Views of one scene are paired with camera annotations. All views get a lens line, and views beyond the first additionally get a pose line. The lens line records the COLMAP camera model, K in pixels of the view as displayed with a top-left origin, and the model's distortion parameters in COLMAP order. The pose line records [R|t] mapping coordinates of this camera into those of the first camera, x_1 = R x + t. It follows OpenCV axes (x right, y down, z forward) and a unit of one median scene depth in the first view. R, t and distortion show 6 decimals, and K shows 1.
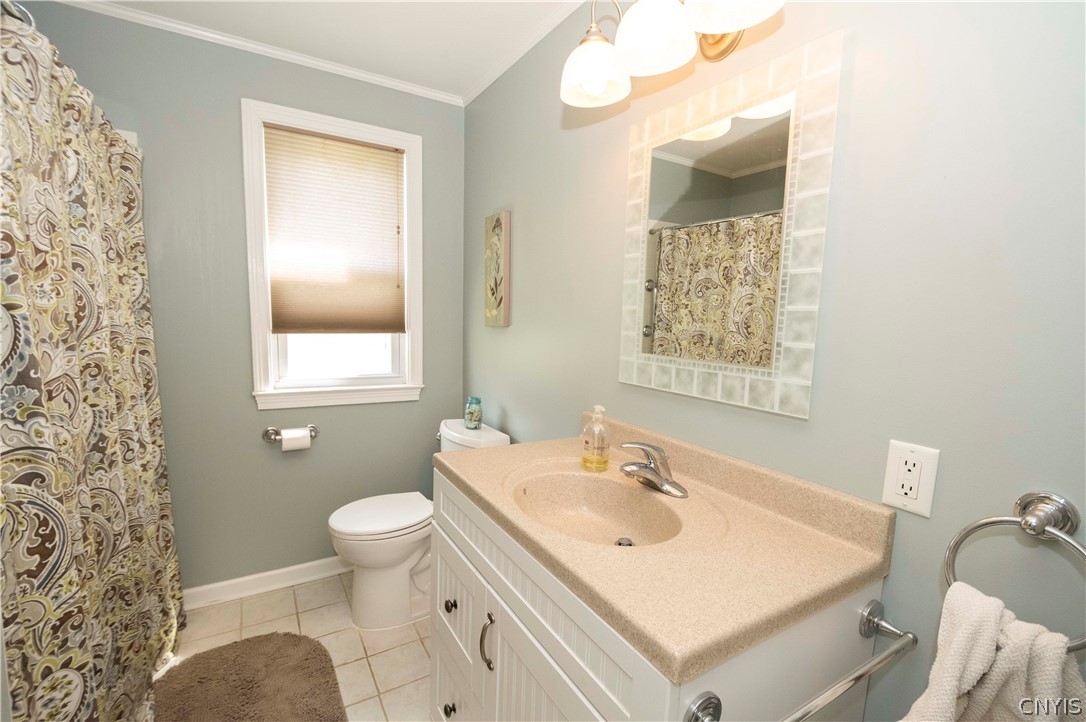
lens RADIAL K [[487.0, 0, 538.7], [0, 487.0, 371.9], [0, 0, 1]] dist [-0.003440, -0.001361]
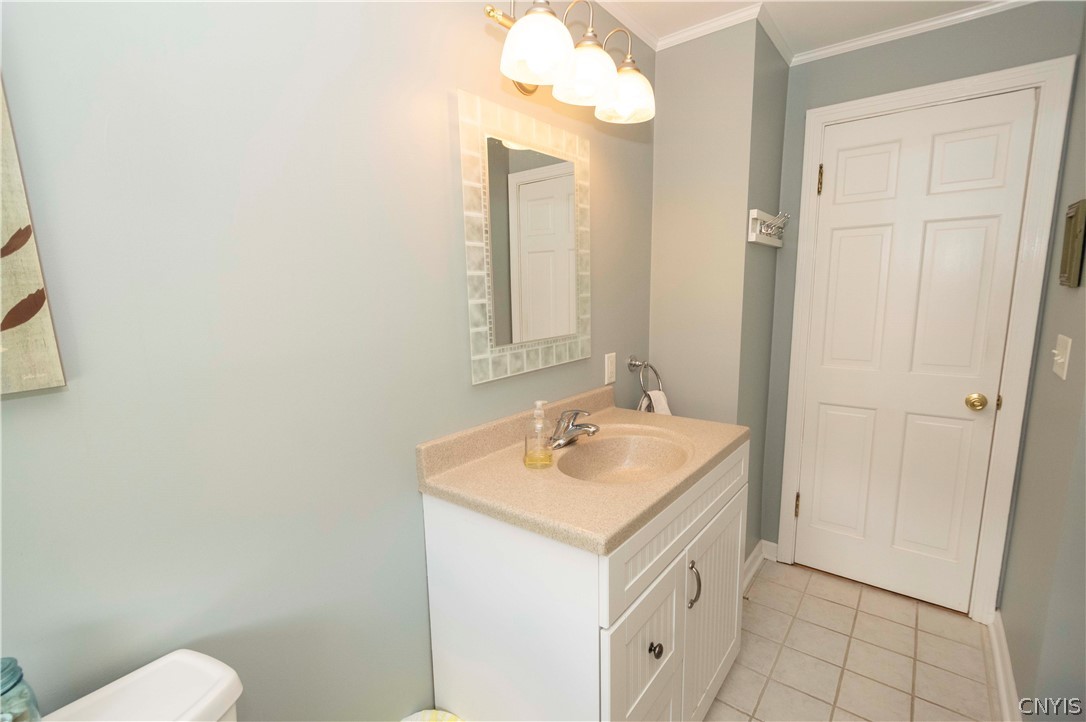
lens RADIAL K [[487.0, 0, 538.7], [0, 487.0, 371.9], [0, 0, 1]] dist [-0.003440, -0.001361]
pose [[-0.352817, -0.180682, 0.918082, -0.793324], [0.125535, 0.963168, 0.237798, -0.229335], [-0.927233, 0.199151, -0.317140, 1.337015]]
